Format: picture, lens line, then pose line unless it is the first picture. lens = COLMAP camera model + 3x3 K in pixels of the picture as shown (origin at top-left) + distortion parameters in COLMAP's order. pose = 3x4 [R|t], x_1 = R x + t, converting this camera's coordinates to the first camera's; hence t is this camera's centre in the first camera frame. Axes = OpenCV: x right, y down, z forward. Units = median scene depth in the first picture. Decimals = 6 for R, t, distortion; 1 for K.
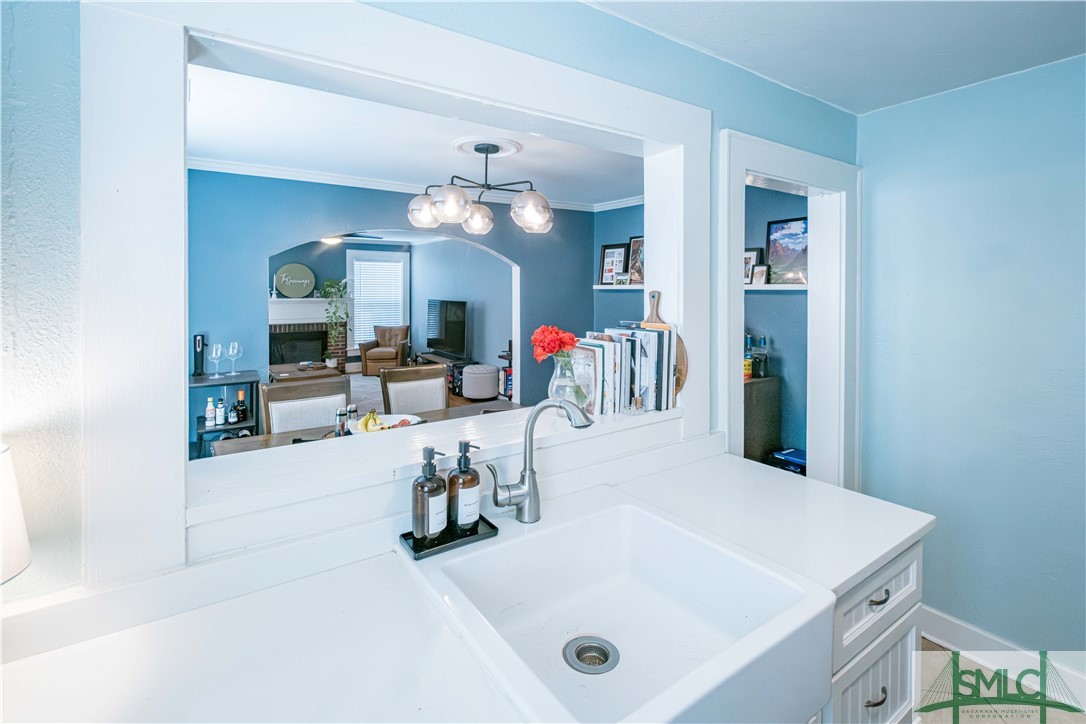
lens RADIAL K [[493.2, 0, 543.4], [0, 493.2, 288.5], [0, 0, 1]] dist [0.011770, -0.004949]
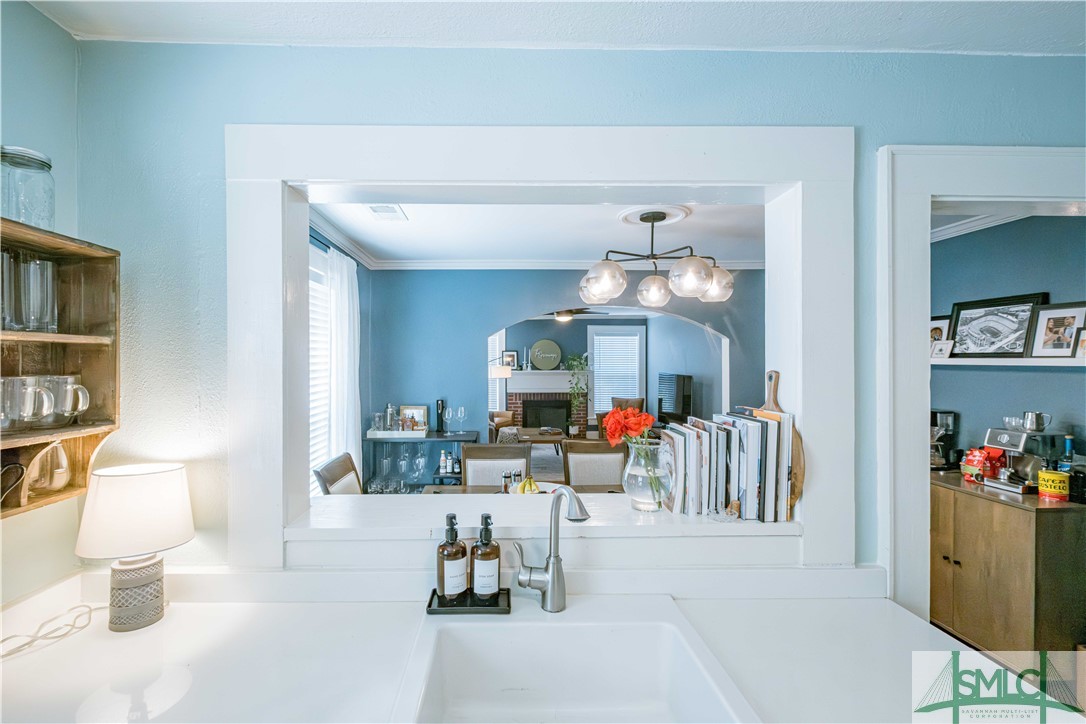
lens RADIAL K [[493.2, 0, 527.9], [0, 493.2, 356.9], [0, 0, 1]] dist [0.011770, -0.004949]
pose [[0.838820, -0.005428, -0.544382, 0.176089], [0.001744, 0.999972, -0.007283, -0.006304], [0.544406, 0.005160, 0.838806, 0.061766]]
